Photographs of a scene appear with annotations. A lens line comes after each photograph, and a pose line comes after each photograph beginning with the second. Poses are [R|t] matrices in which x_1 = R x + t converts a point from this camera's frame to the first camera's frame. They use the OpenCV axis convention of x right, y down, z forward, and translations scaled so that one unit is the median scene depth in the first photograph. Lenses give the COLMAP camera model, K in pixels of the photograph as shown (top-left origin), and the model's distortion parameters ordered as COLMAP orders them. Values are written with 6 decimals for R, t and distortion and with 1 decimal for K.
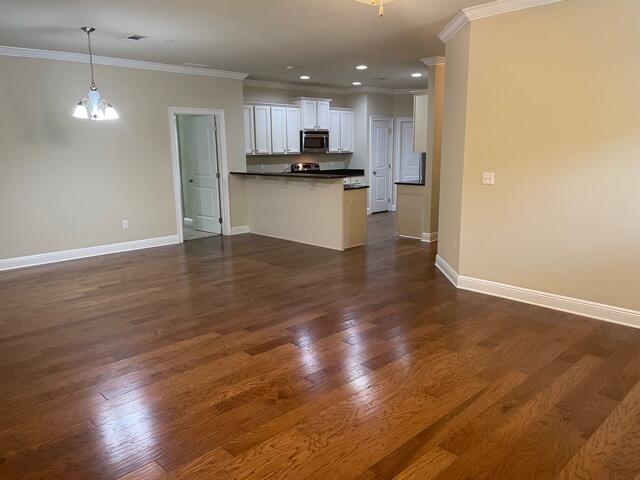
lens RADIAL K [[490.2, 0, 320.0], [0, 490.2, 240.0], [0, 0, 1]] dist [0.055049, -0.005265]
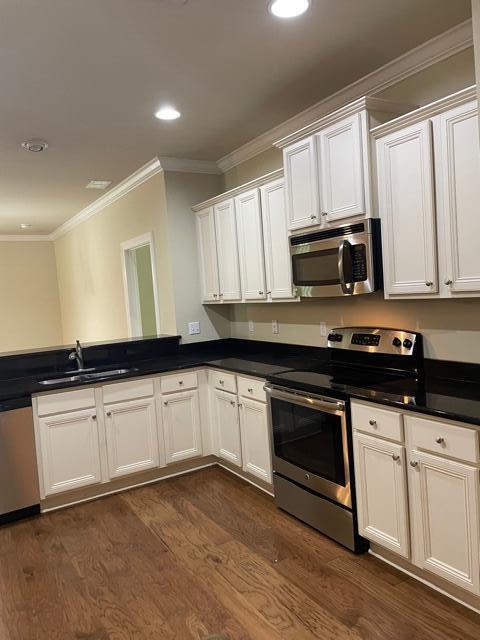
lens RADIAL K [[490.2, 0, 240.0], [0, 490.2, 320.0], [0, 0, 1]] dist [0.055049, -0.005265]
pose [[-0.218185, 0.095756, -0.971198, 0.388963], [-0.096440, 0.988188, 0.119097, -0.247797], [0.971131, 0.119648, -0.206373, 1.283134]]
